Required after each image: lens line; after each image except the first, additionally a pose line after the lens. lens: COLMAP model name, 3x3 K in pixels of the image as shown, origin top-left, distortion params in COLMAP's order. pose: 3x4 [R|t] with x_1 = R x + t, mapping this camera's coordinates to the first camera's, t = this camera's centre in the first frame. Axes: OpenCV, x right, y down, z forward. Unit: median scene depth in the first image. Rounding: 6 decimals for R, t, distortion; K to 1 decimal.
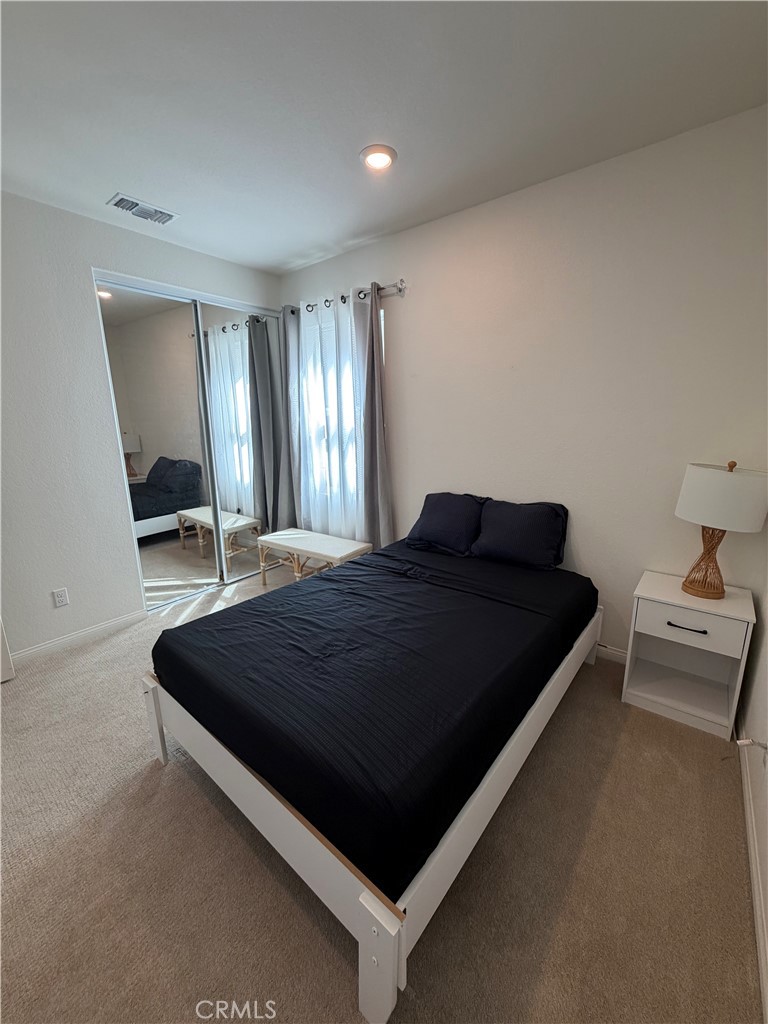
lens RADIAL K [[410.2, 0, 383.5], [0, 410.2, 509.1], [0, 0, 1]] dist [-0.000527, 0.000747]
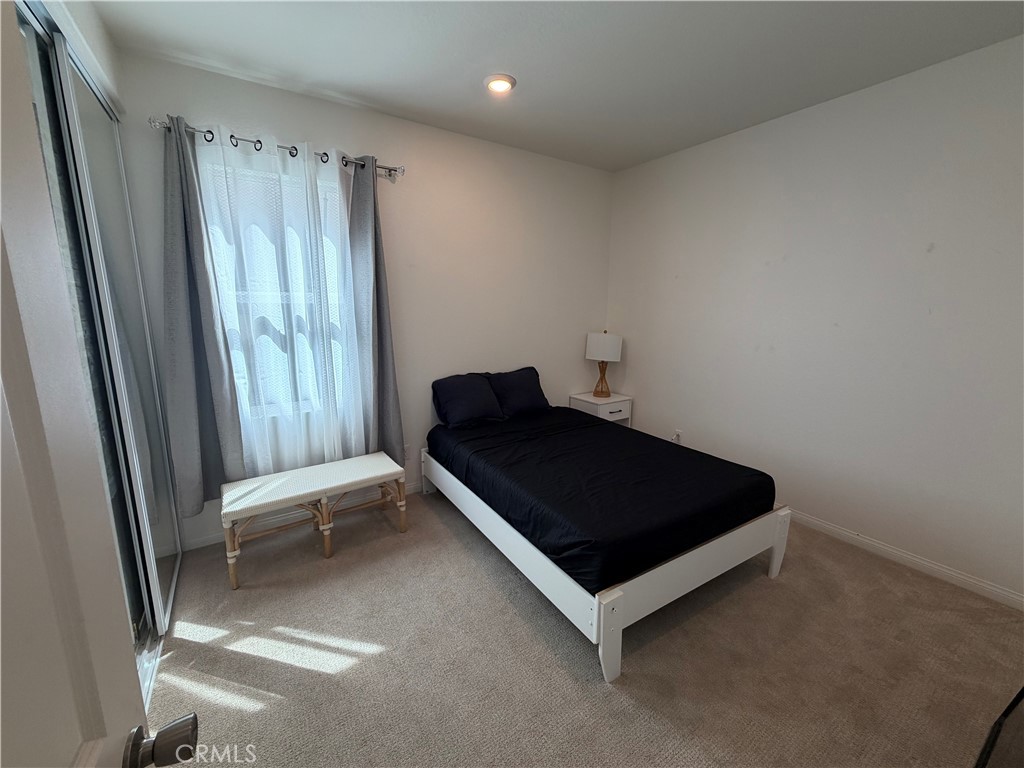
lens RADIAL K [[410.2, 0, 509.6], [0, 410.2, 383.4], [0, 0, 1]] dist [-0.000527, 0.000747]
pose [[0.333362, -0.165516, 0.928156, -0.816635], [0.206456, 0.973391, 0.099431, -0.097128], [-0.919916, 0.158477, 0.358663, 0.475426]]
